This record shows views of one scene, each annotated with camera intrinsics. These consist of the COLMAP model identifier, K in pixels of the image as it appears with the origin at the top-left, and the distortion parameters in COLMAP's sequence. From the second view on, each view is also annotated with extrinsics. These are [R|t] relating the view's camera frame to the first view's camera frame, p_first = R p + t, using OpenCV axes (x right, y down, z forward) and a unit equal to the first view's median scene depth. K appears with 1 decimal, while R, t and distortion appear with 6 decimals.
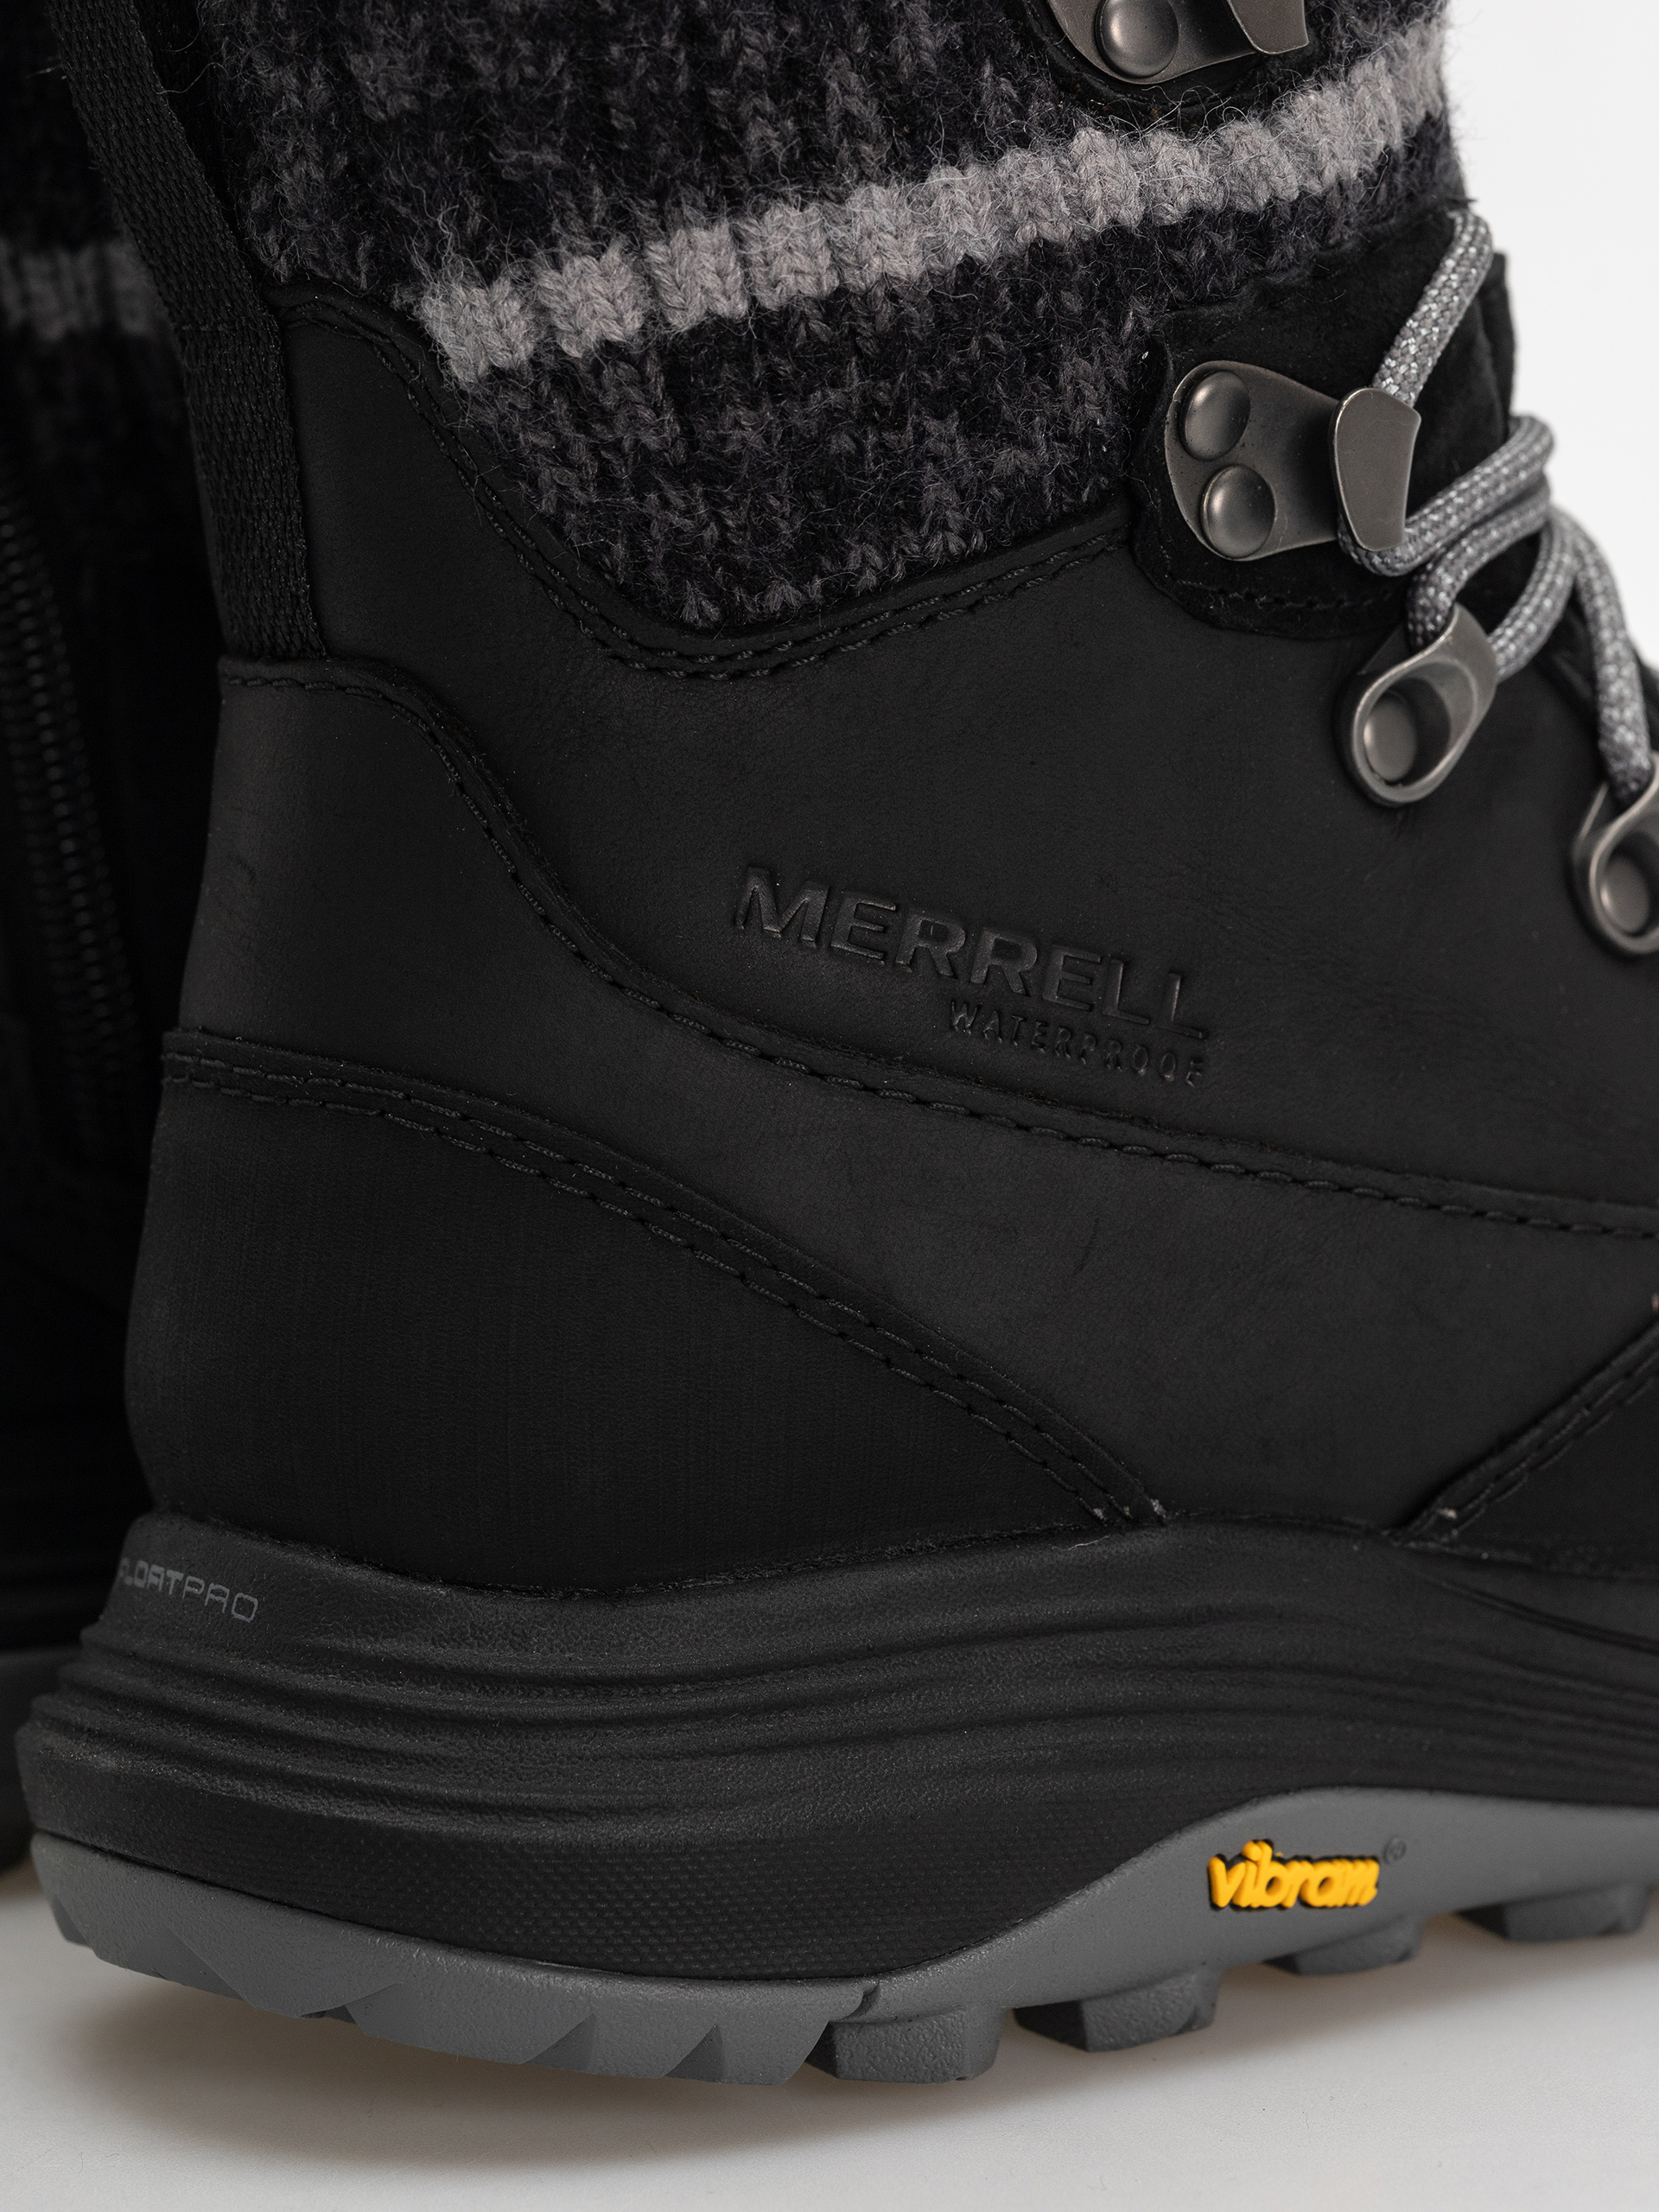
lens RADIAL K [[6700.6, 0, 829.5], [0, 6700.6, 1106.0], [0, 0, 1]] dist [0.084314, 0.613757]
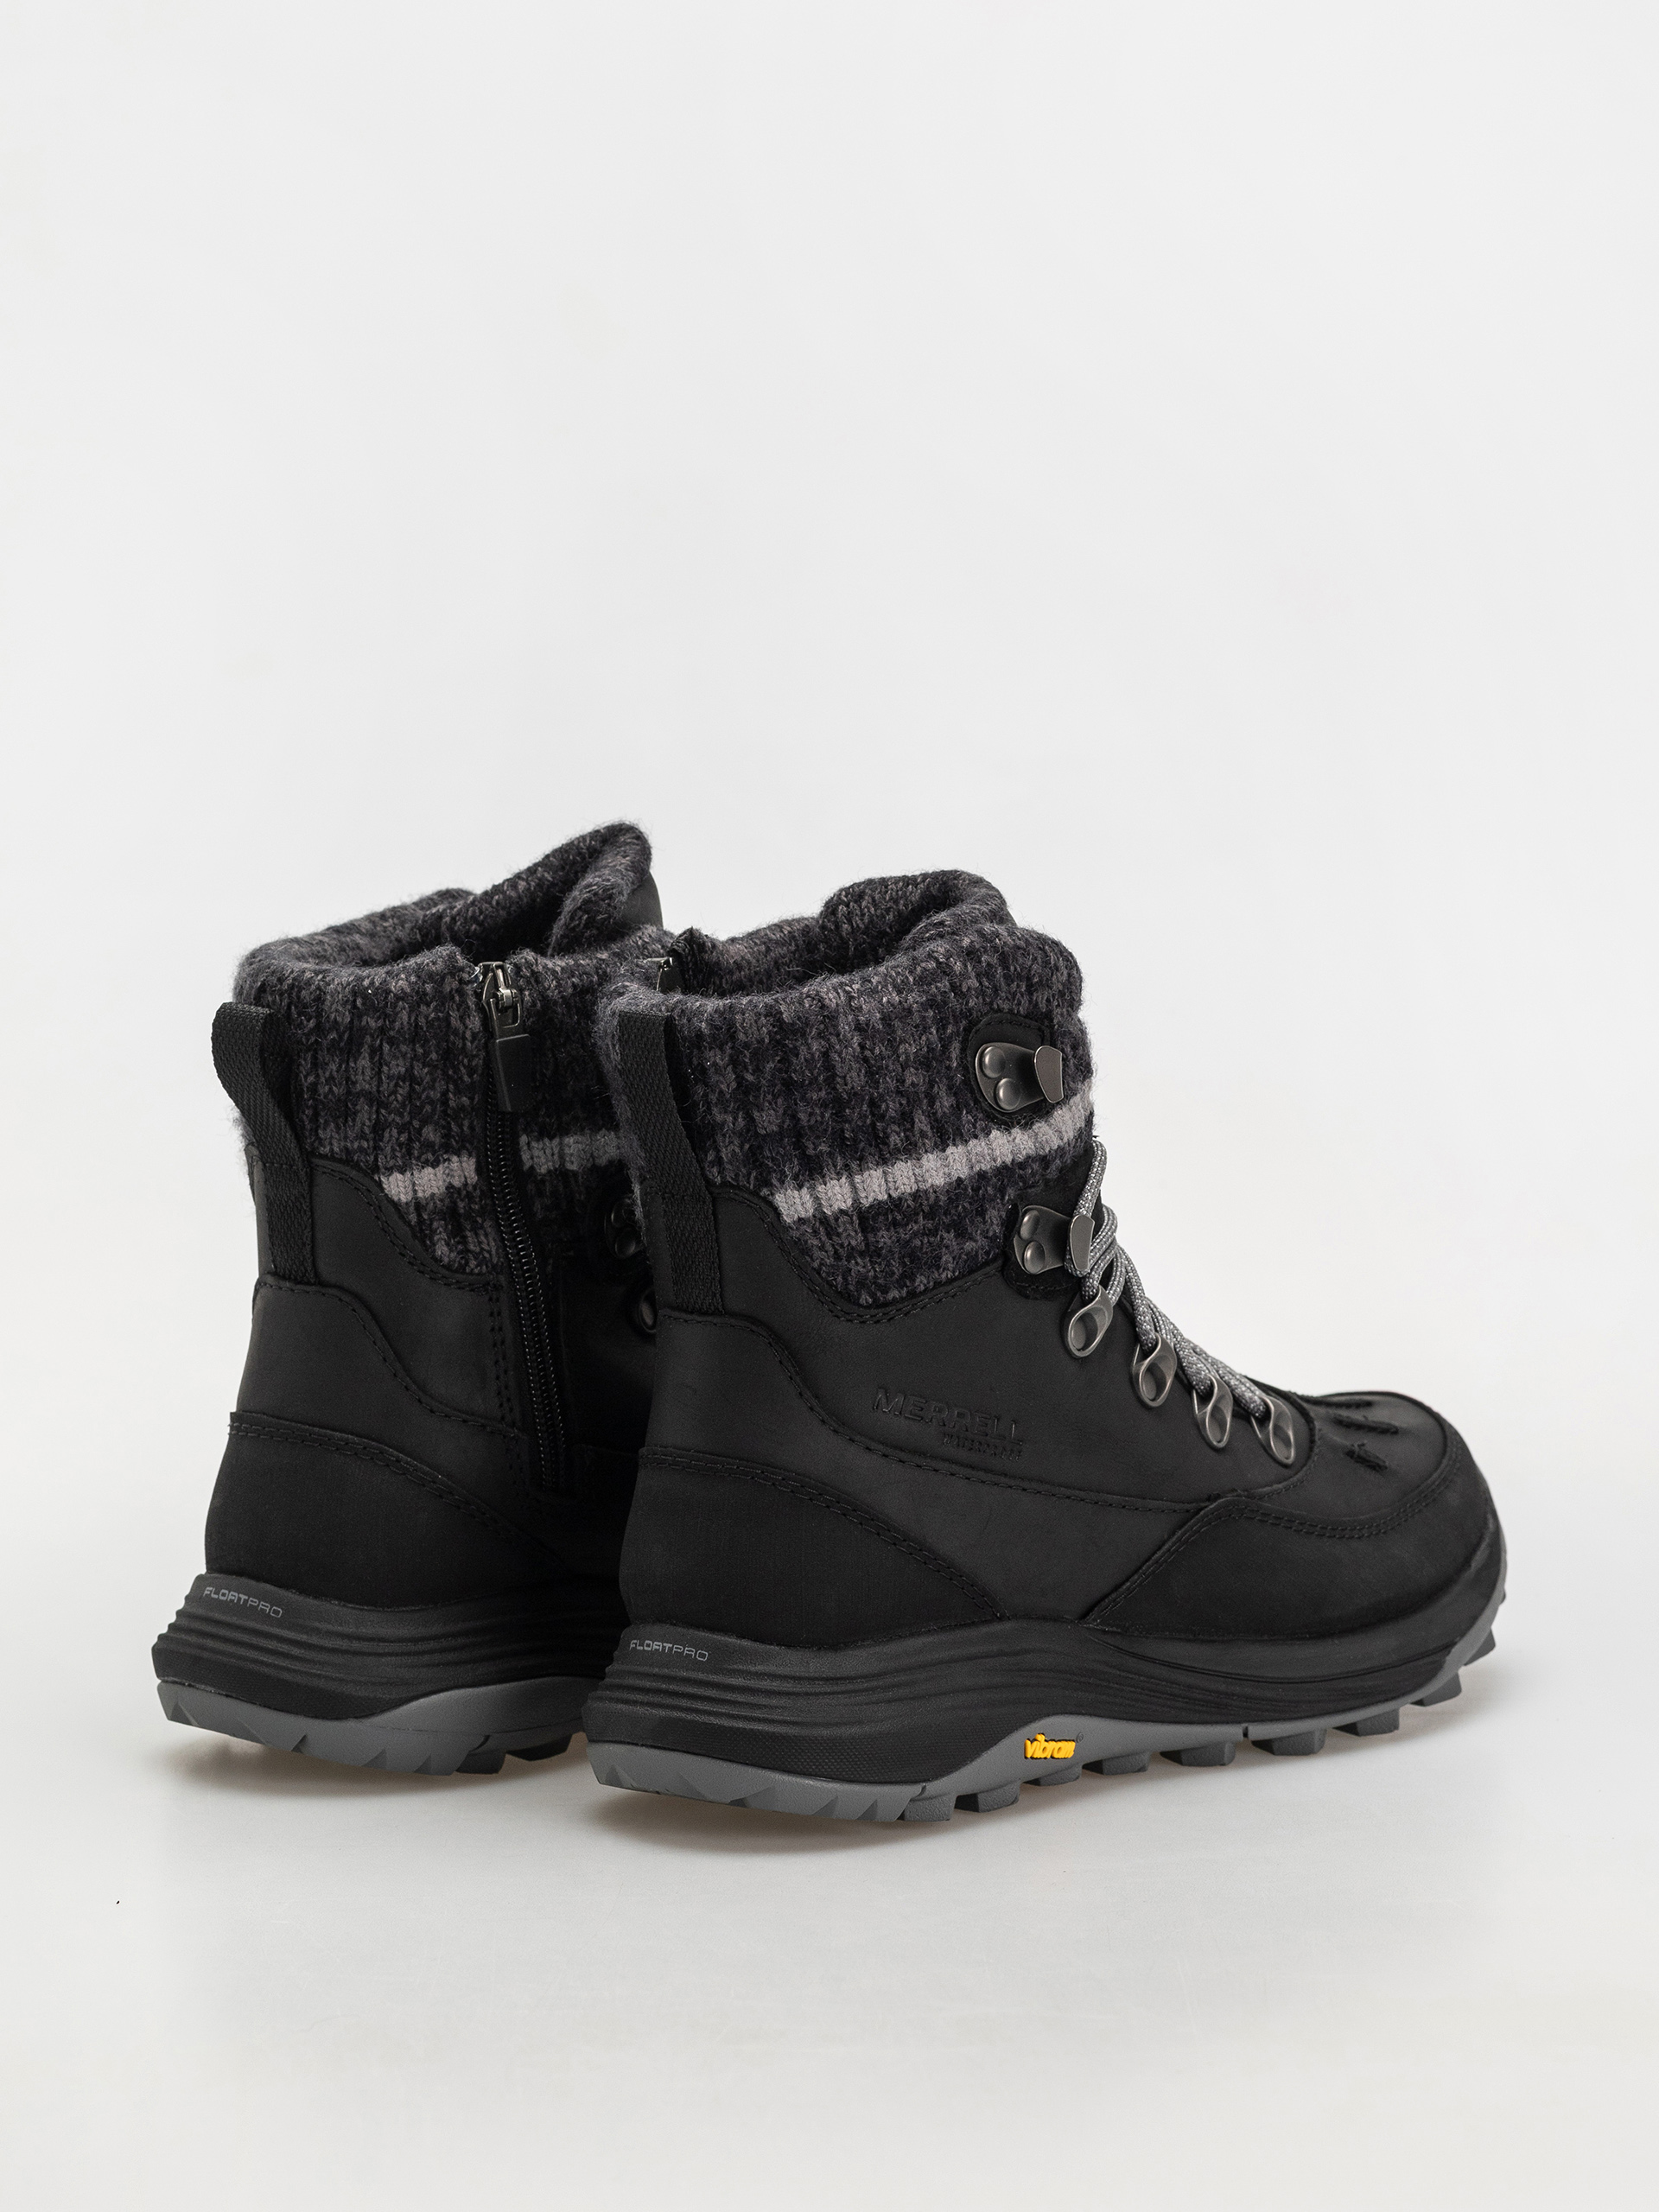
lens RADIAL K [[6713.6, 0, 829.5], [0, 6713.6, 1106.0], [0, 0, 1]] dist [0.474549, 0.559127]
pose [[0.975214, -0.004503, 0.221219, -0.663048], [0.009258, 0.999748, -0.020461, -0.097610], [-0.221071, 0.022002, 0.975010, -1.776445]]
